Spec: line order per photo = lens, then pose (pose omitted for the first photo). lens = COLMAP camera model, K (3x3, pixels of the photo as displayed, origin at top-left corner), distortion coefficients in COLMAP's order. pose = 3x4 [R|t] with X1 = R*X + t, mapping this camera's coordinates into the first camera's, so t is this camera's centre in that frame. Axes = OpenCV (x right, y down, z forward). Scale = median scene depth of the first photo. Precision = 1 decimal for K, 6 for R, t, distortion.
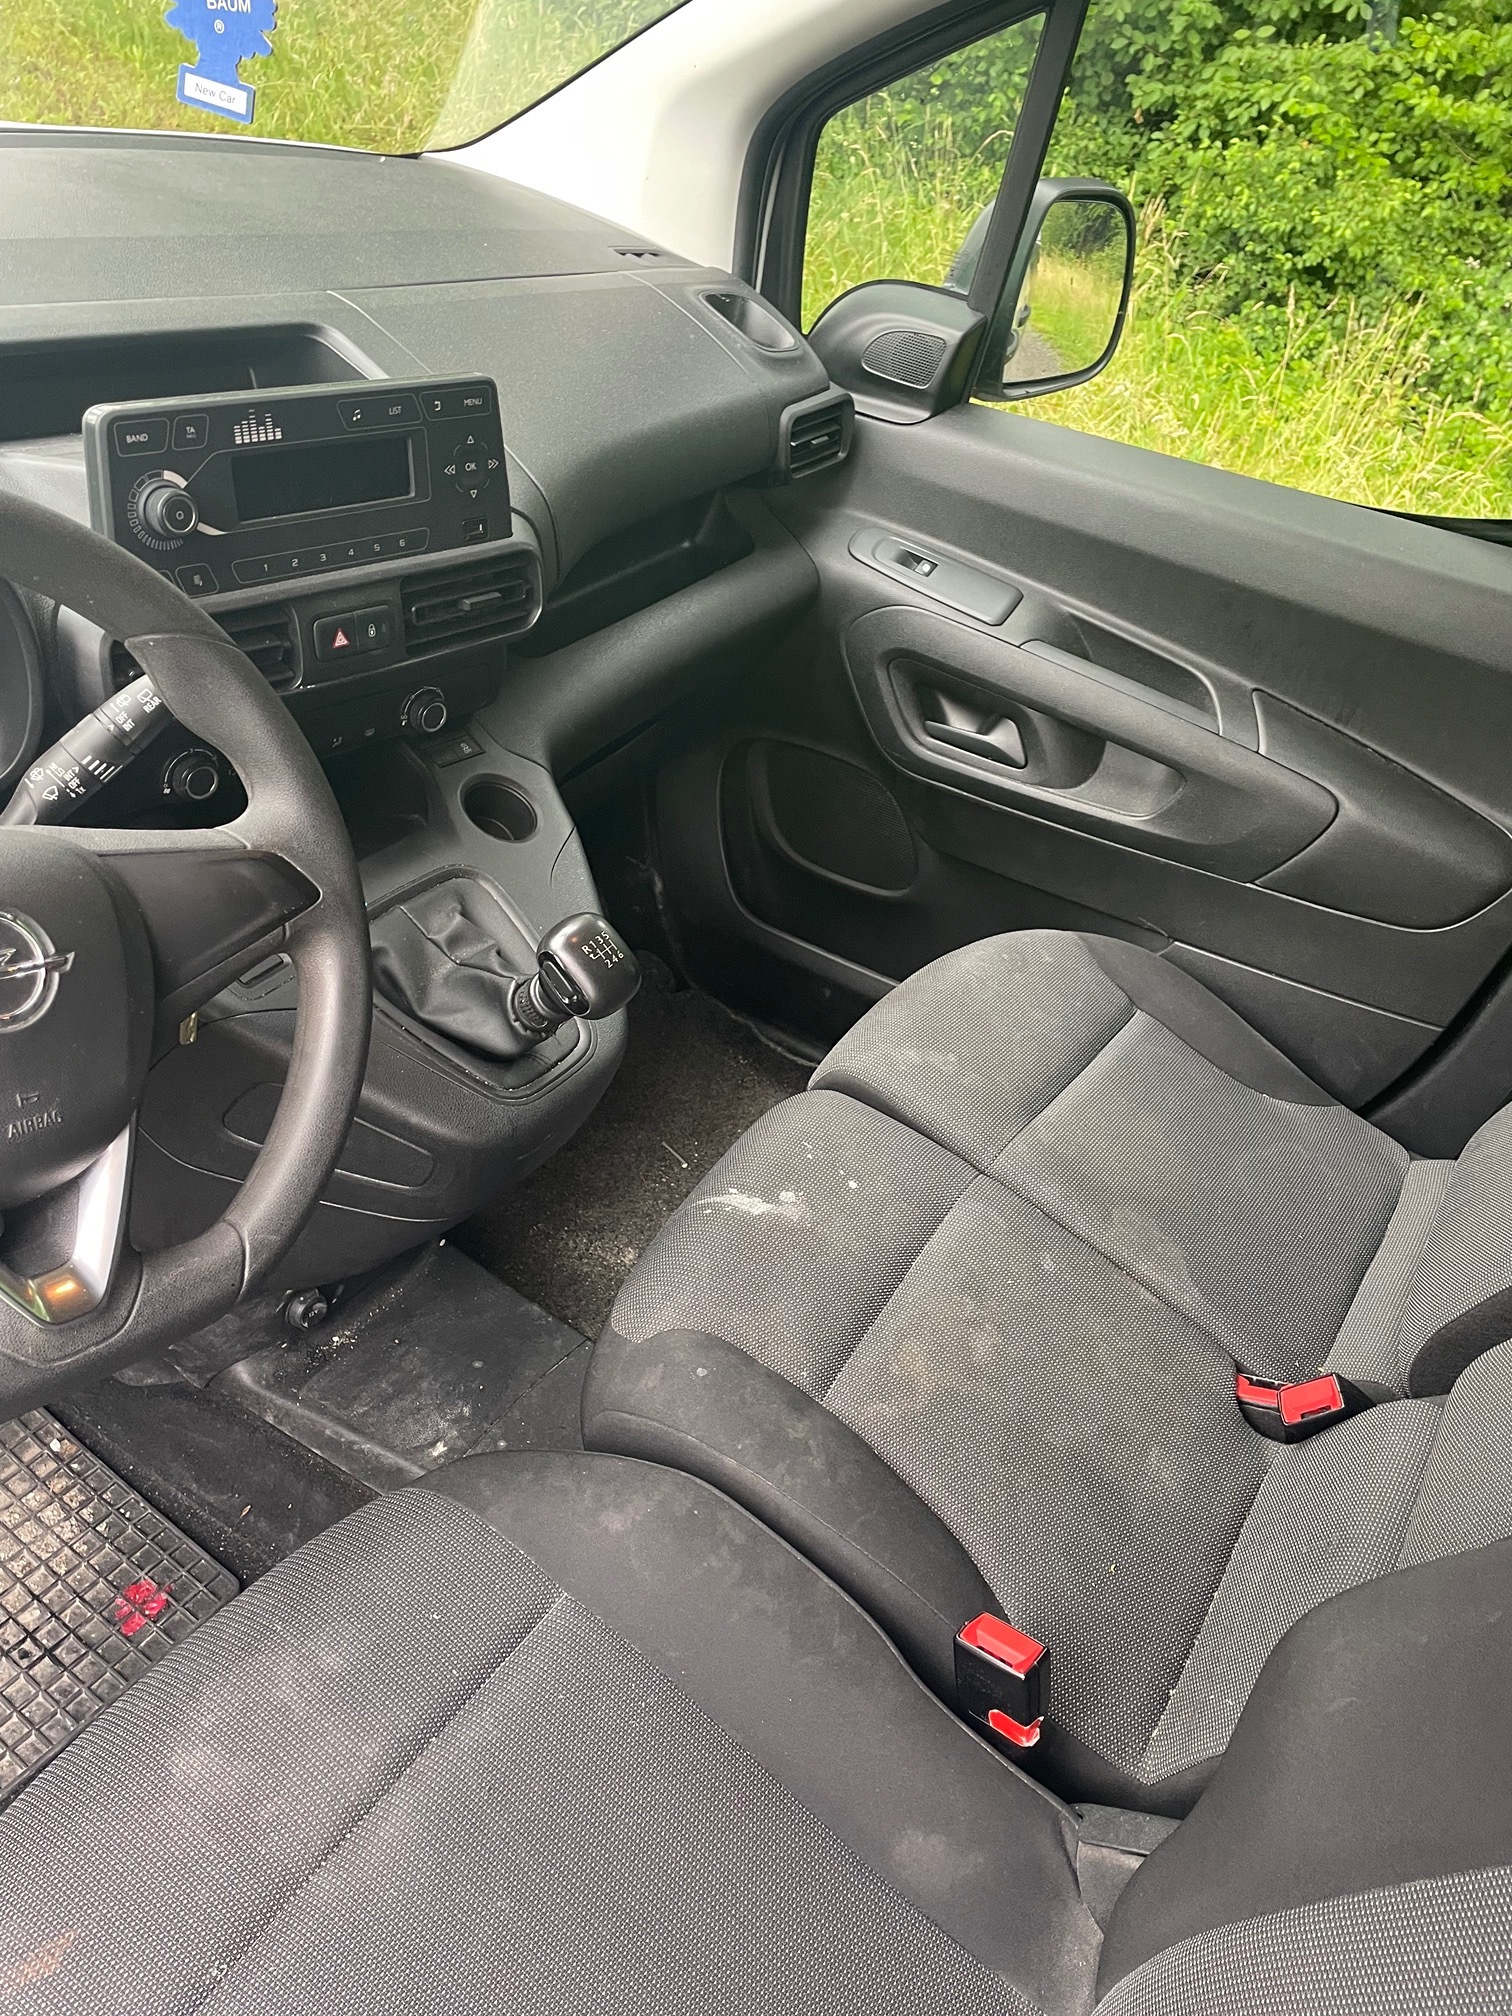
lens RADIAL K [[1537.3, 0, 771.1], [0, 1537.3, 1005.1], [0, 0, 1]] dist [0.089212, -0.112765]
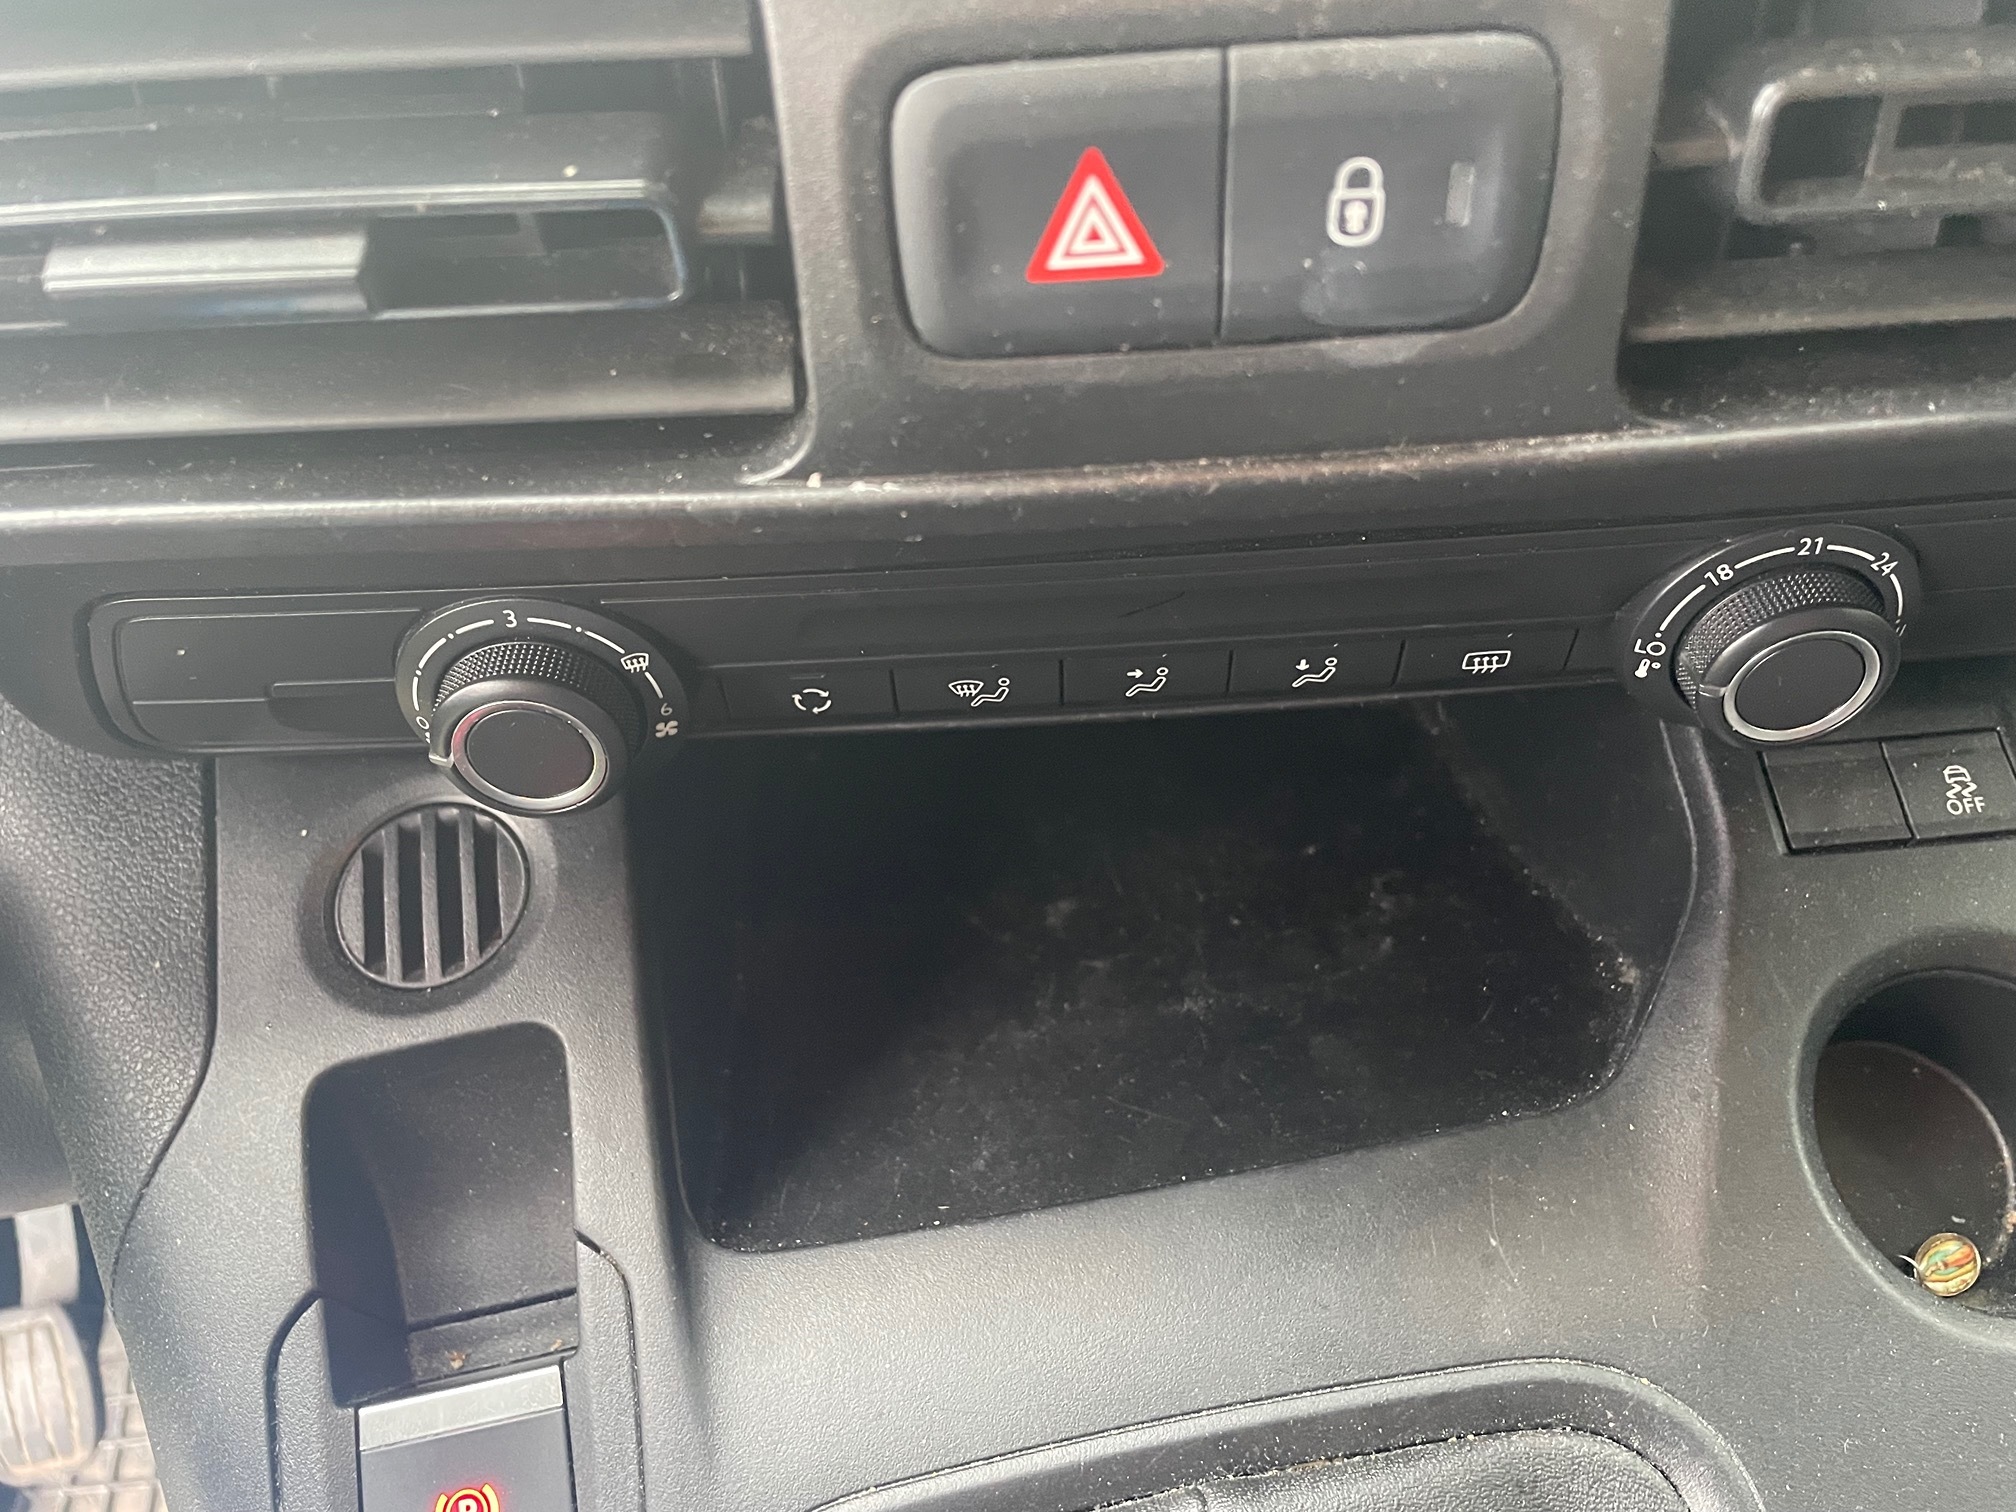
lens RADIAL K [[1537.3, 0, 1007.7], [0, 1537.3, 745.2], [0, 0, 1]] dist [0.089212, -0.112765]
pose [[0.642556, 0.376343, -0.667449, -0.138552], [-0.304154, 0.924780, 0.228630, -0.185819], [0.703287, 0.056099, 0.708689, 0.748400]]
